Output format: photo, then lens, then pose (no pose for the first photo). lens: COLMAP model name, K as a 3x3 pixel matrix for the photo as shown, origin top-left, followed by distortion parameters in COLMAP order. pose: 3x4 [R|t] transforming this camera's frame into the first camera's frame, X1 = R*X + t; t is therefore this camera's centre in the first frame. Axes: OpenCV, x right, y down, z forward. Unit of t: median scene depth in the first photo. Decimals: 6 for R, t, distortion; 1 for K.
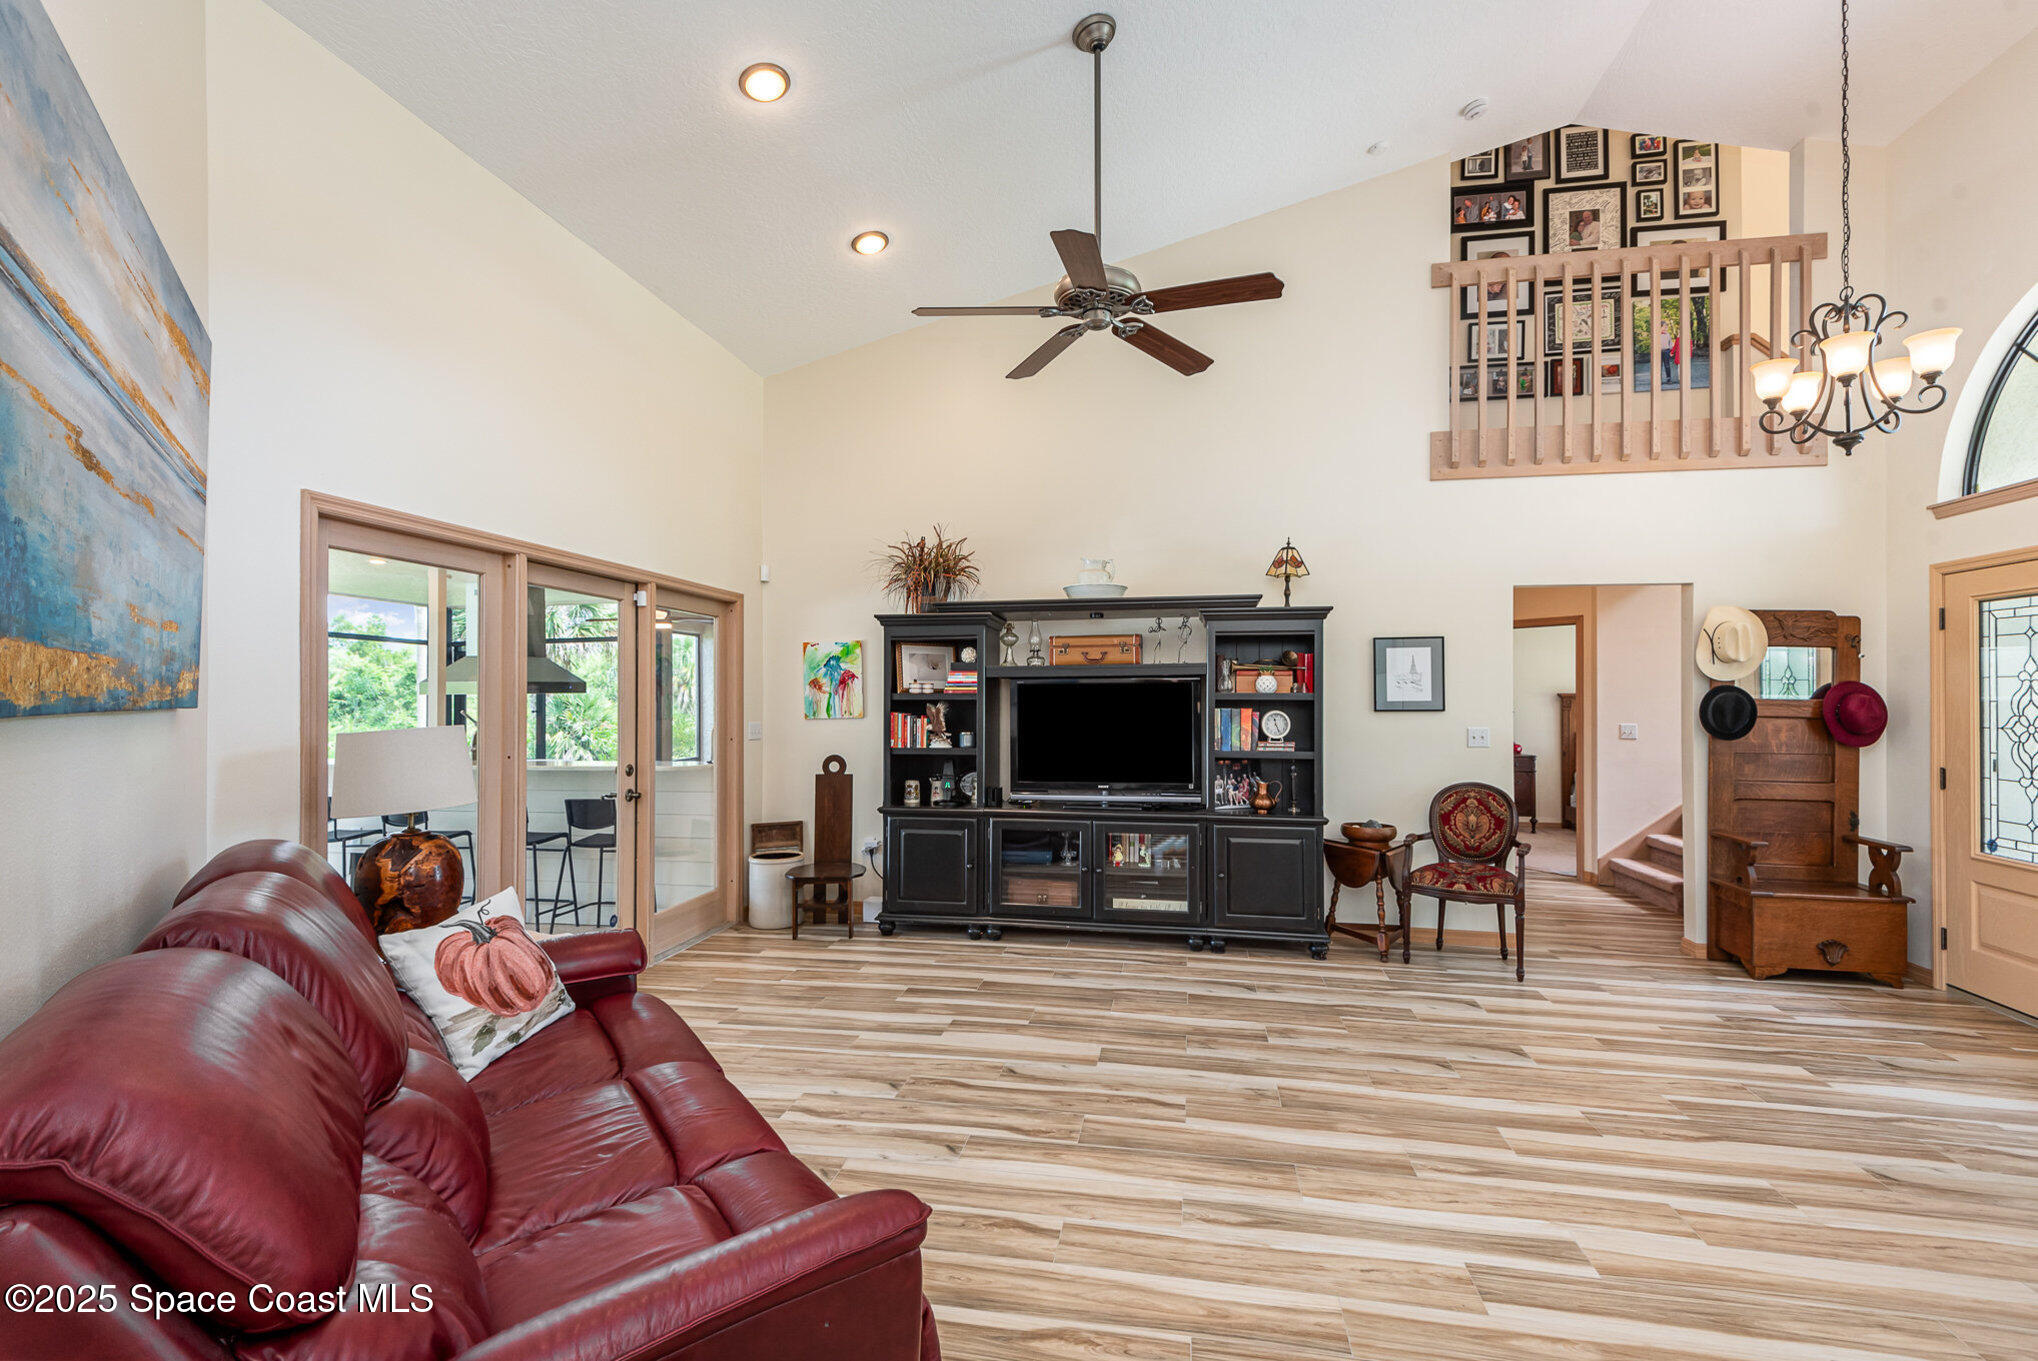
lens RADIAL K [[933.5, 0, 1029.1], [0, 933.5, 694.0], [0, 0, 1]] dist [0.010162, -0.002749]
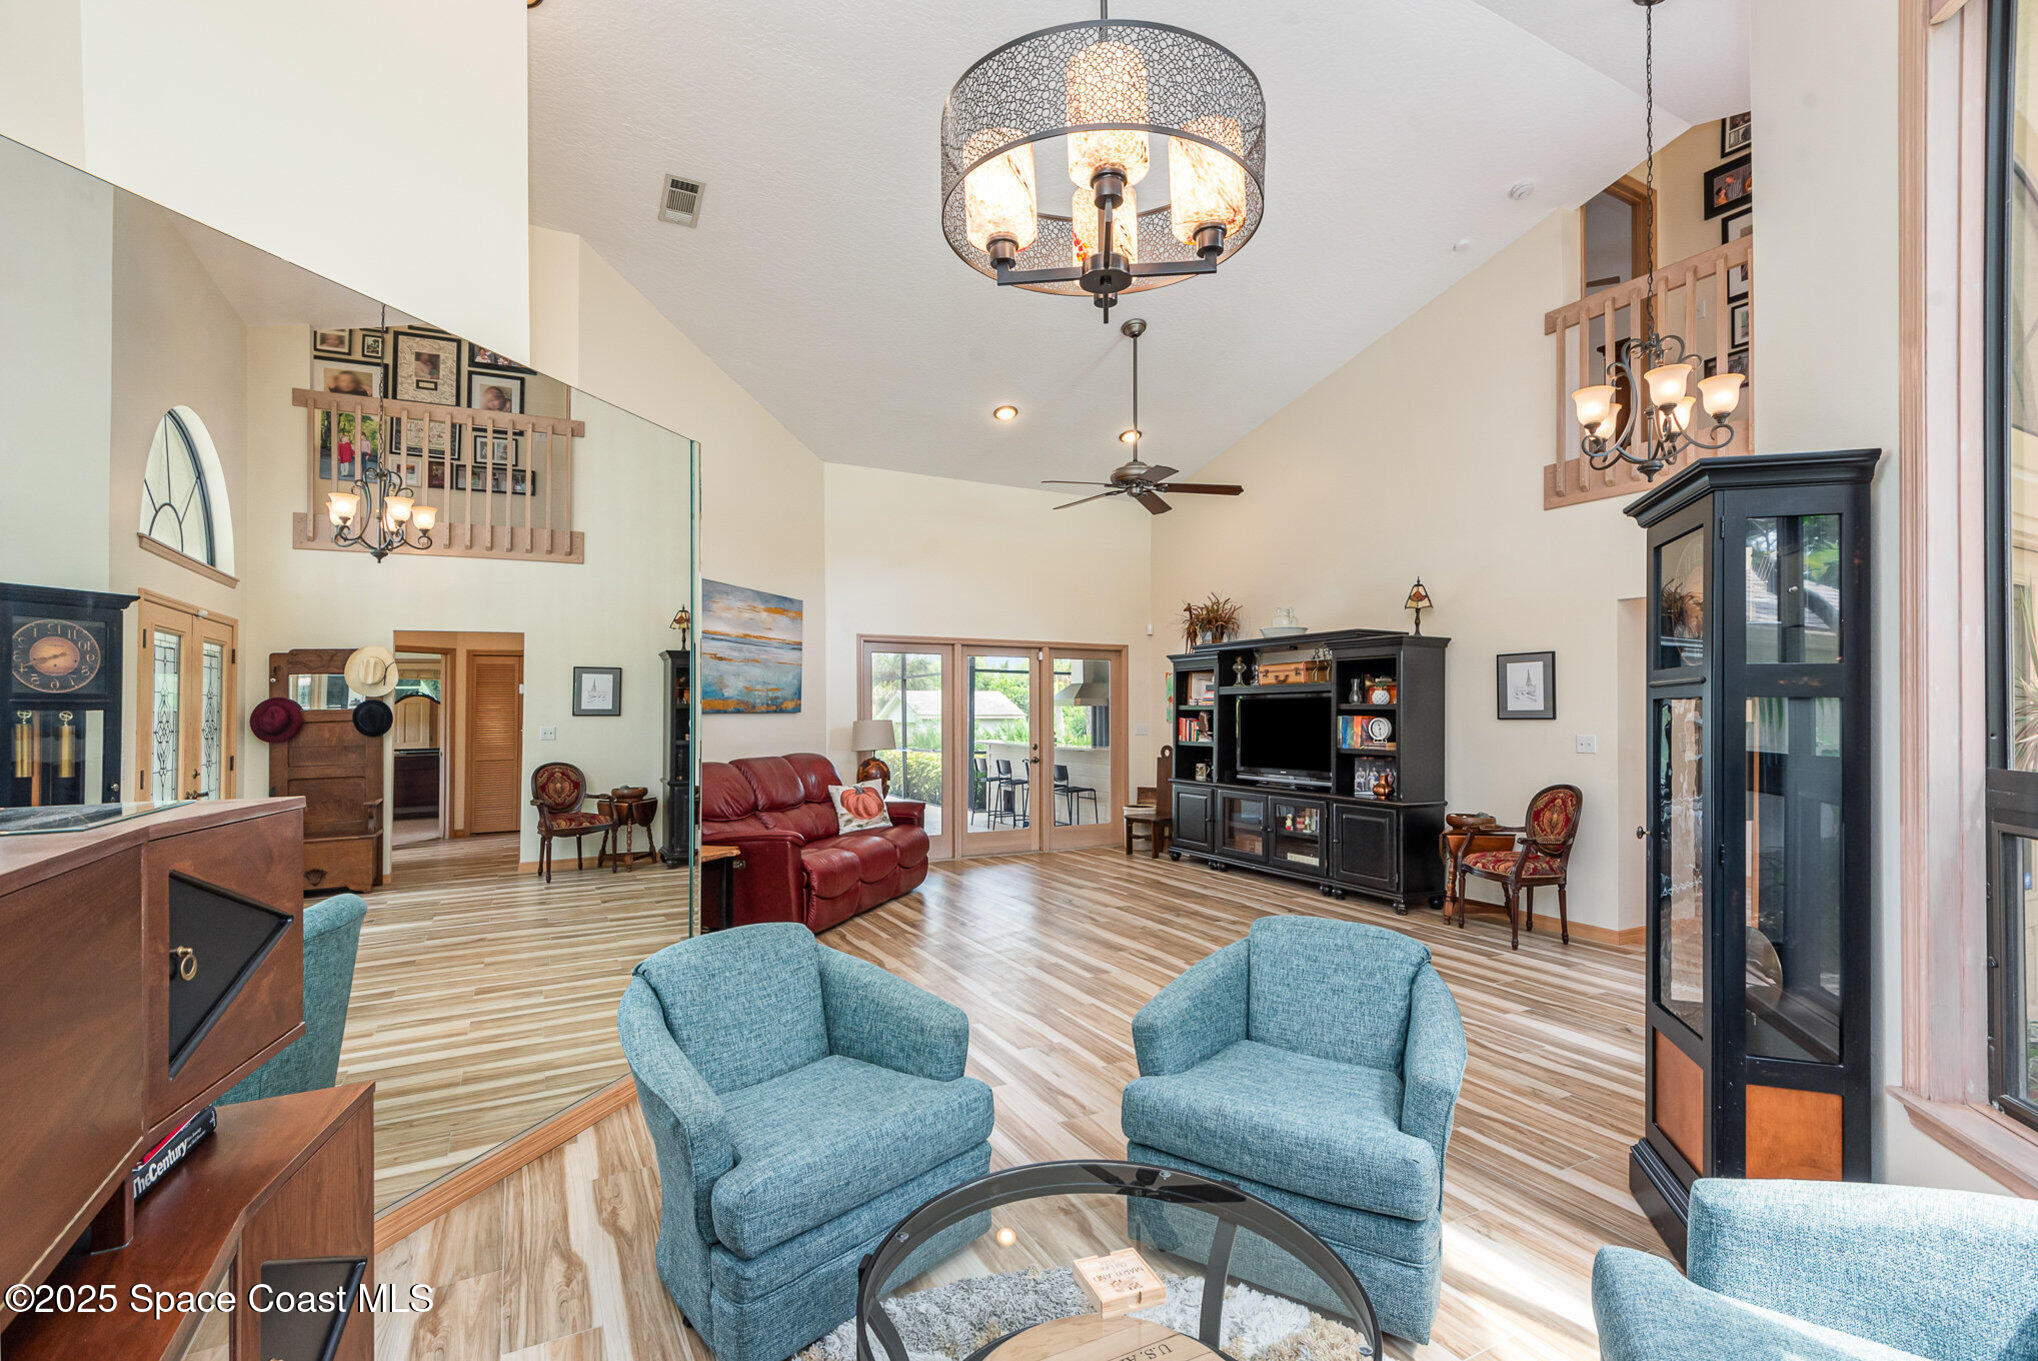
lens RADIAL K [[933.5, 0, 981.9], [0, 933.5, 710.8], [0, 0, 1]] dist [0.010162, -0.002749]
pose [[0.602182, -0.001649, -0.798357, 0.973640], [0.003360, 0.999994, 0.000469, 0.006027], [0.798352, -0.002964, 0.602184, -0.211392]]
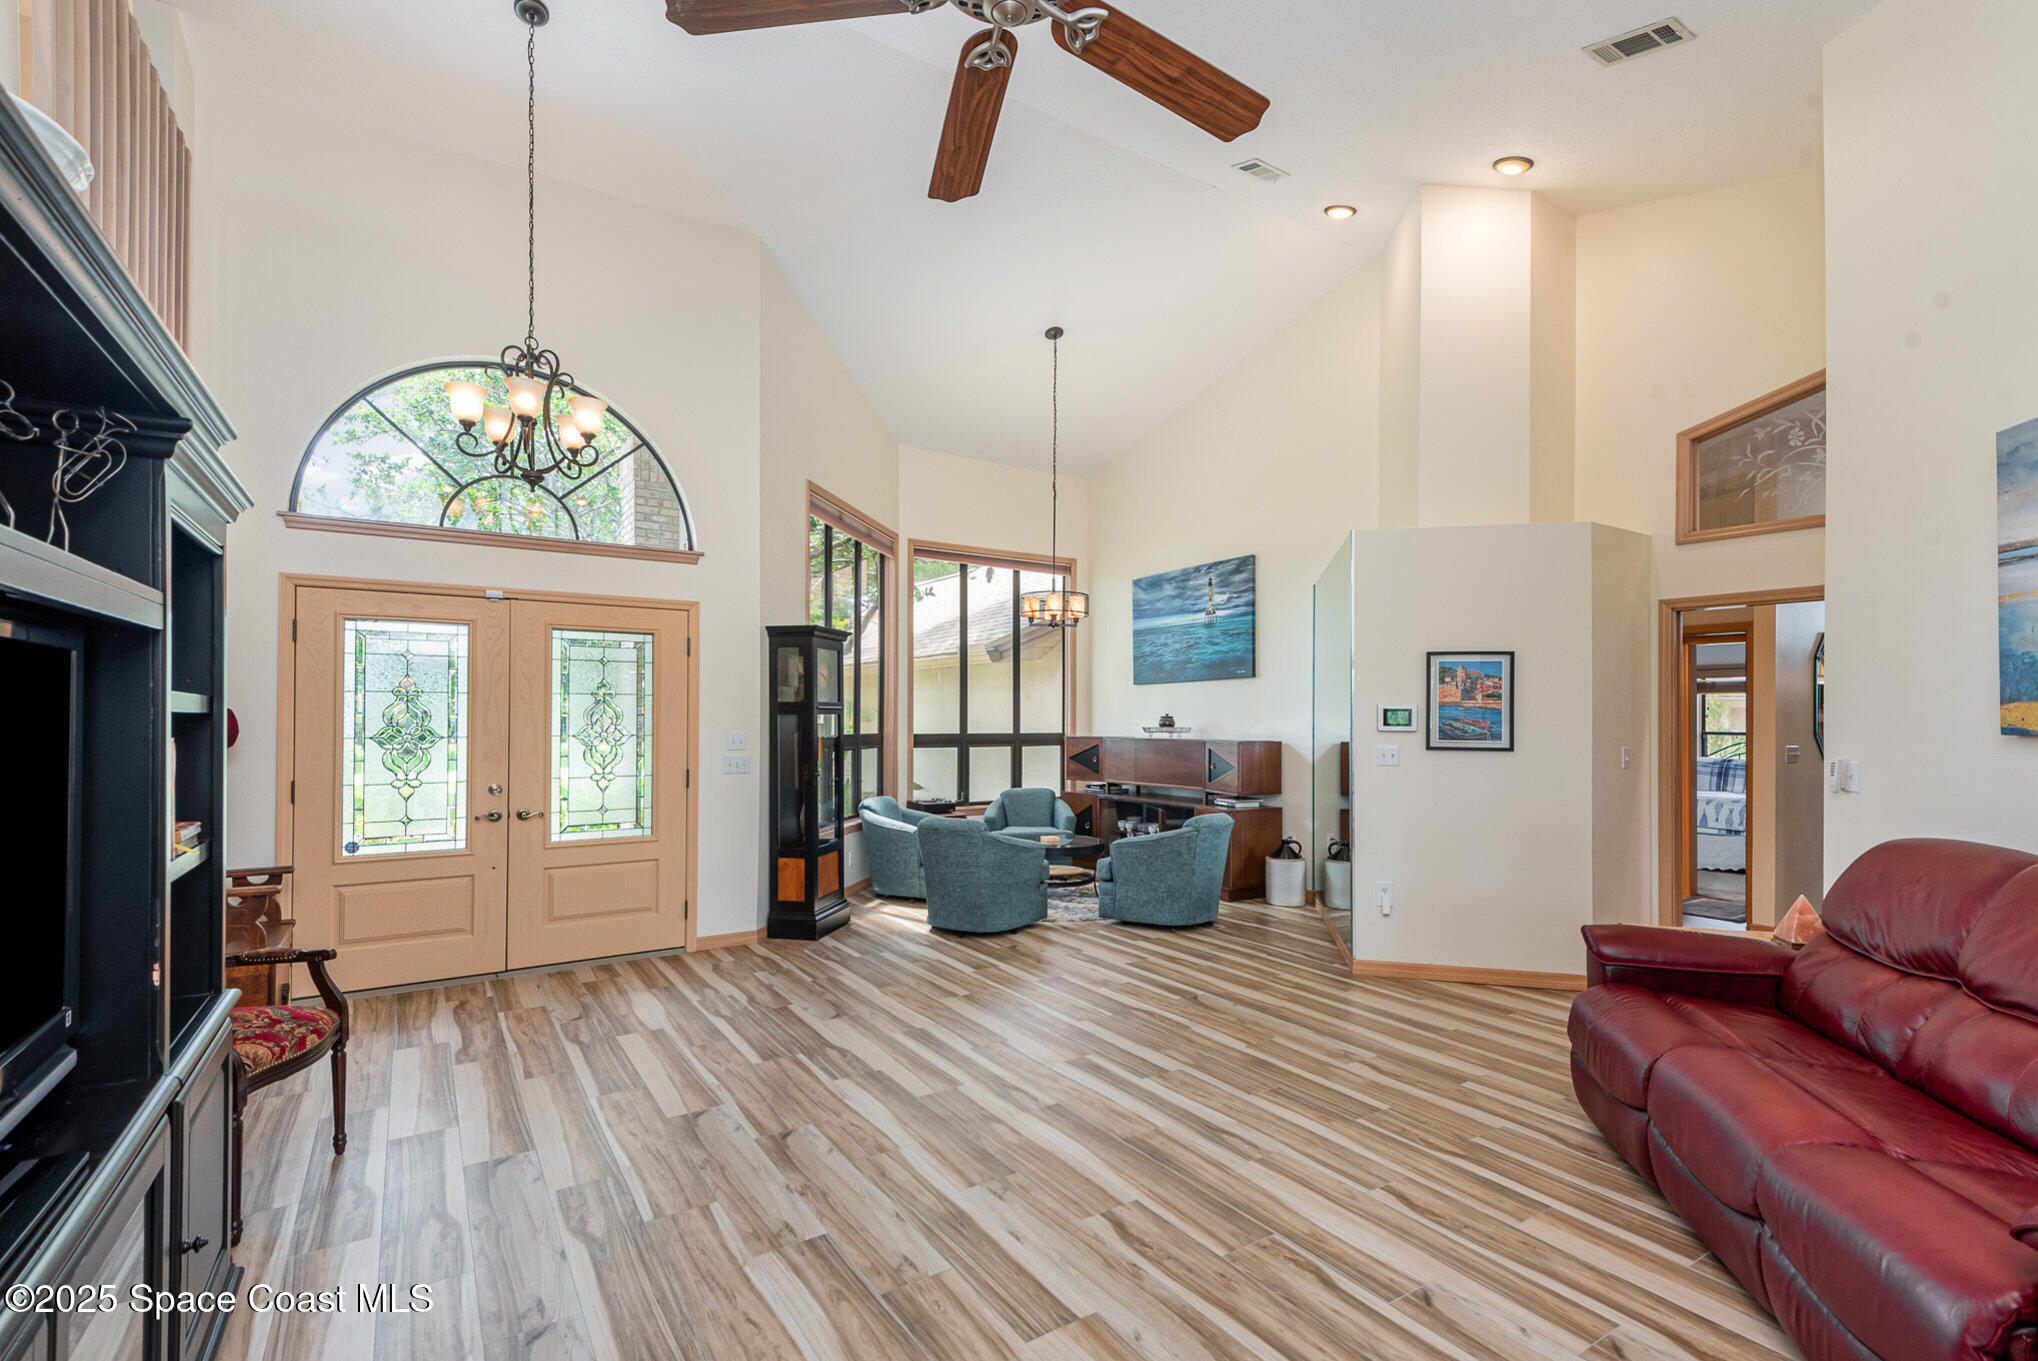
lens RADIAL K [[933.5, 0, 1009.0], [0, 933.5, 699.0], [0, 0, 1]] dist [0.010162, -0.002749]
pose [[-0.682657, 0.008344, 0.730691, -0.239486], [-0.009082, 0.999761, -0.019902, 0.005024], [-0.730682, -0.020222, -0.682418, 1.026328]]
